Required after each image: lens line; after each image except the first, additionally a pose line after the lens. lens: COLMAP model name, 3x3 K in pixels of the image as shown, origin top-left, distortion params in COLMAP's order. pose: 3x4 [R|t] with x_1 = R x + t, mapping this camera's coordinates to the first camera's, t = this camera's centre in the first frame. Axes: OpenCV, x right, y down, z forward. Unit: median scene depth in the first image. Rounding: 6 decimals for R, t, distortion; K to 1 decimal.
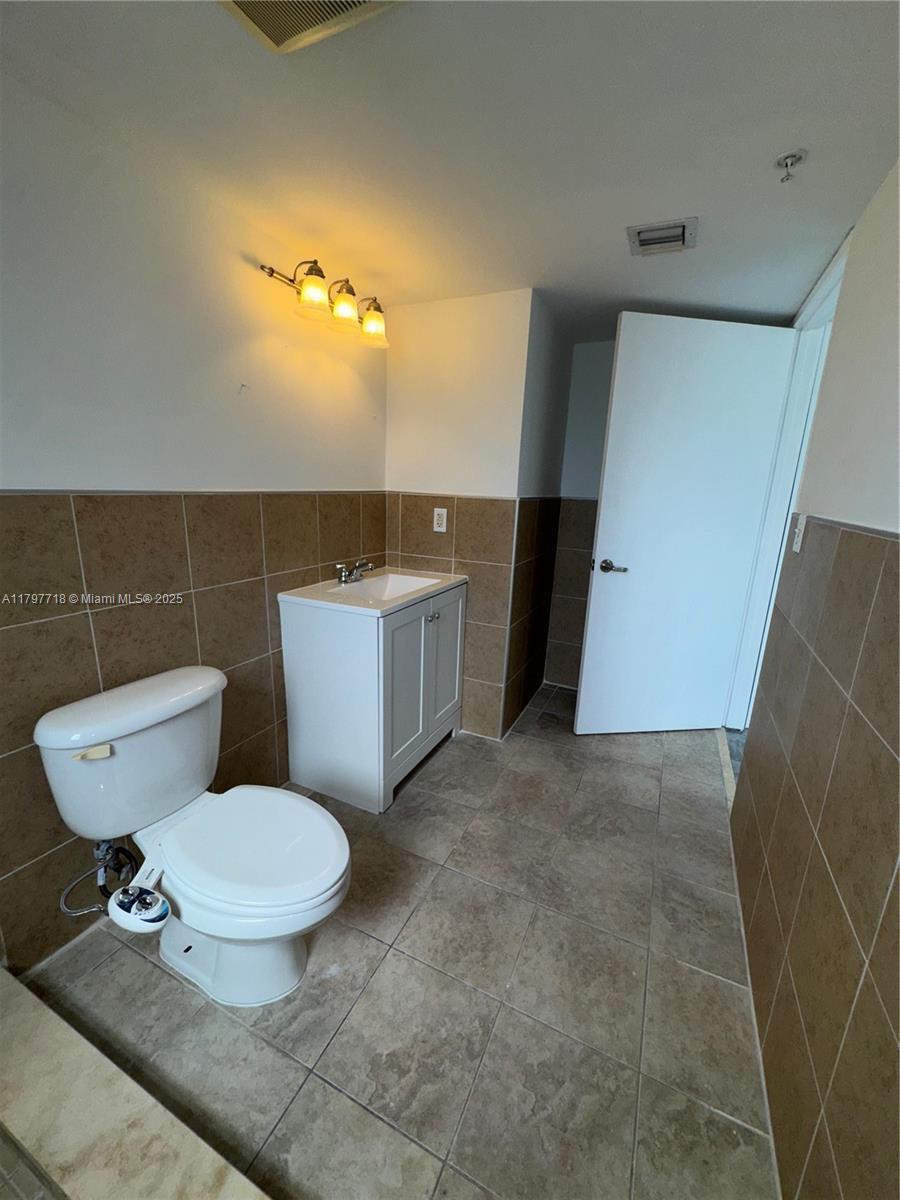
lens RADIAL K [[479.7, 0, 450.0], [0, 479.7, 600.0], [0, 0, 1]] dist [-0.003090, 0.000067]
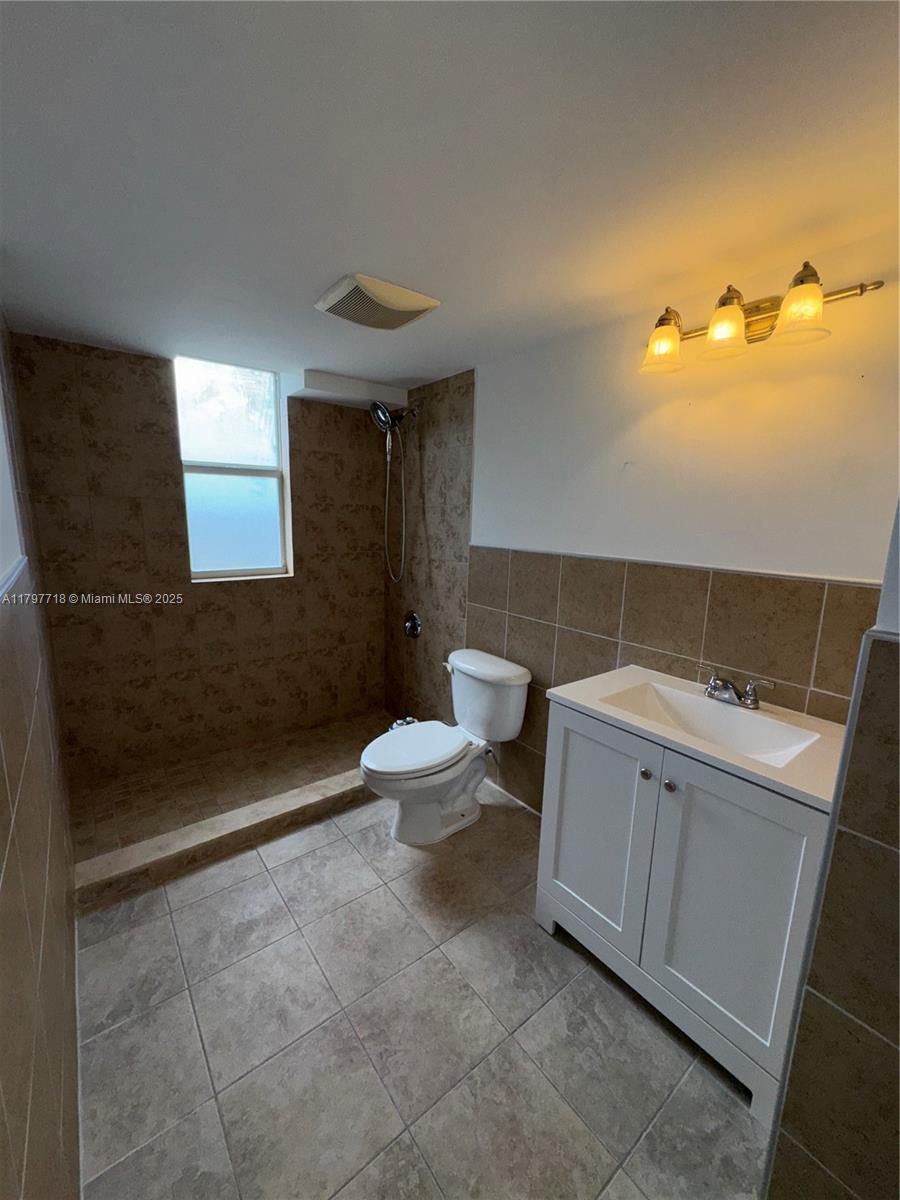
lens RADIAL K [[479.7, 0, 450.0], [0, 479.7, 600.0], [0, 0, 1]] dist [-0.003090, 0.000067]
pose [[-0.449654, 0.107154, -0.886752, 0.772877], [-0.255301, 0.935942, 0.242556, -0.330190], [0.855940, 0.335455, -0.393494, 1.227369]]
